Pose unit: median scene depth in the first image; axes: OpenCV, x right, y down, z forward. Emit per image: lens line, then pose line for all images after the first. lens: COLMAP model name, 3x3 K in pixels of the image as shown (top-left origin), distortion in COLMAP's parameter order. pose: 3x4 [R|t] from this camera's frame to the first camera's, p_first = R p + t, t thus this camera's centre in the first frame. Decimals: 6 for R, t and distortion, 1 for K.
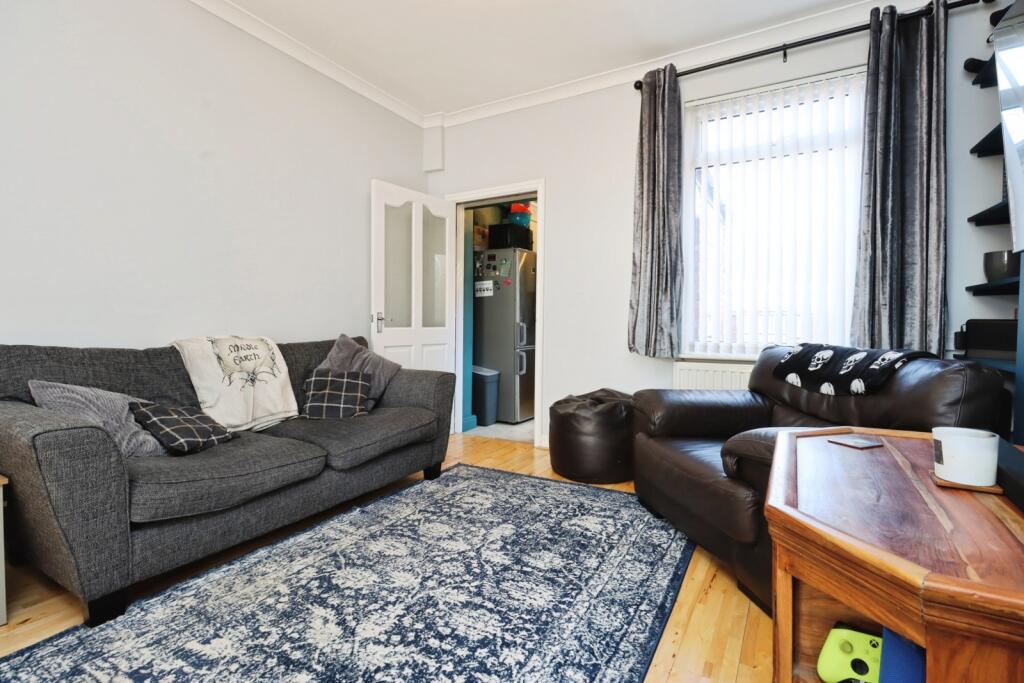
lens RADIAL K [[472.3, 0, 515.9], [0, 472.3, 322.2], [0, 0, 1]] dist [0.000222, -0.000793]
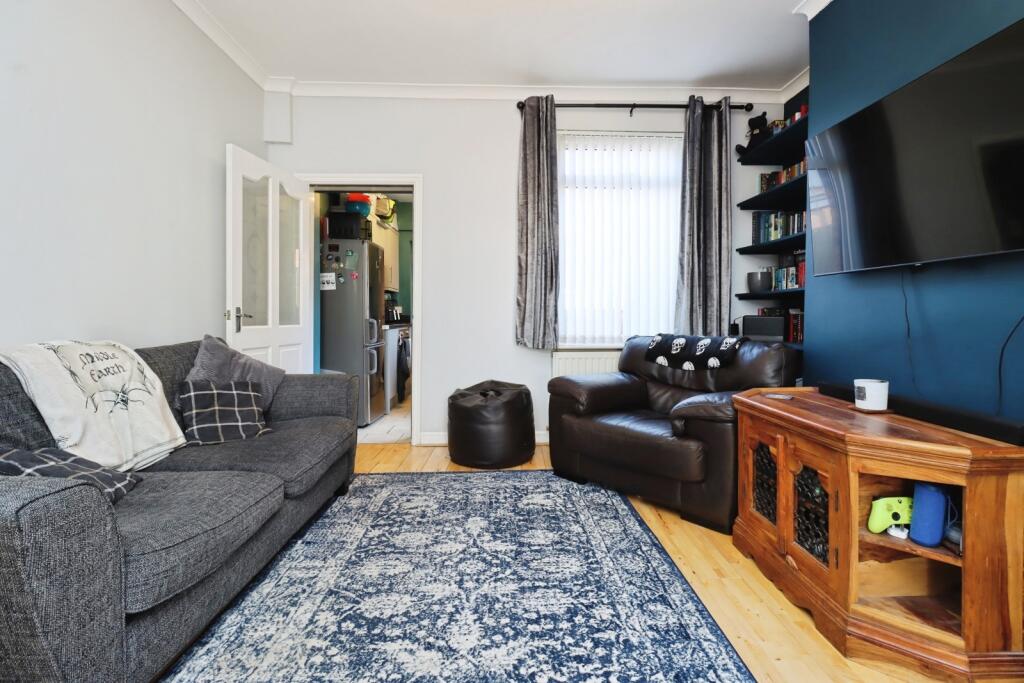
lens RADIAL K [[471.6, 0, 515.5], [0, 471.6, 316.7], [0, 0, 1]] dist [-0.001308, -0.000287]
pose [[0.852772, -0.002865, 0.522276, -0.464919], [0.003560, 0.999994, -0.000327, -0.004643], [-0.522272, 0.002138, 0.852776, 0.082908]]
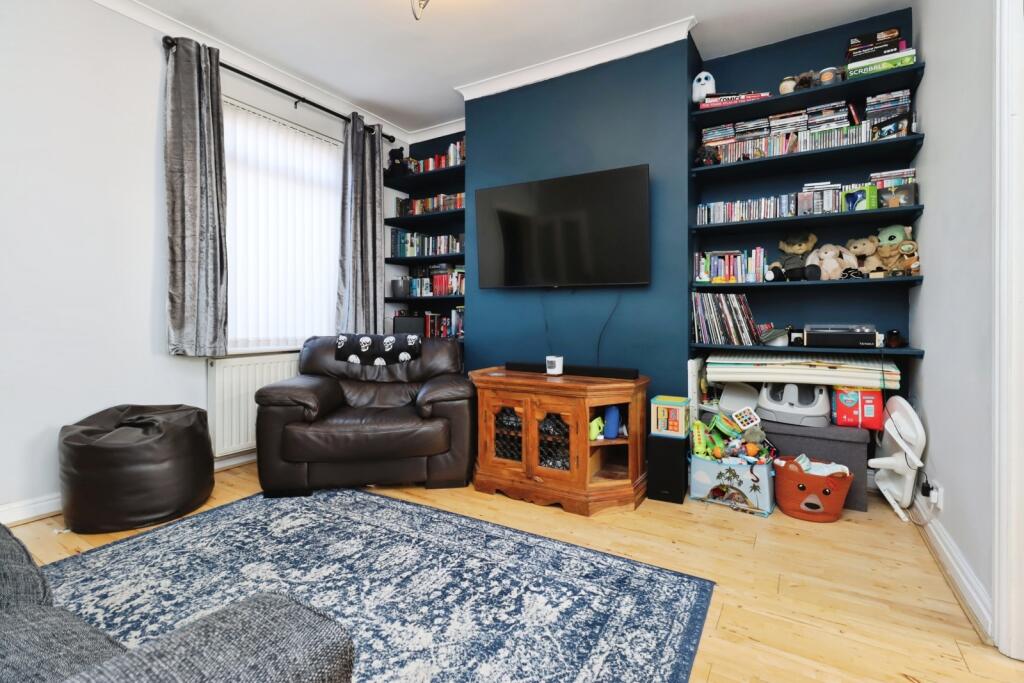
lens RADIAL K [[474.4, 0, 517.4], [0, 474.4, 310.6], [0, 0, 1]] dist [-0.000371, -0.000738]
pose [[0.009460, 0.013205, 0.999868, -0.828006], [0.000122, 0.999913, -0.013207, -0.004253], [-0.999955, 0.000247, 0.009458, 0.512485]]
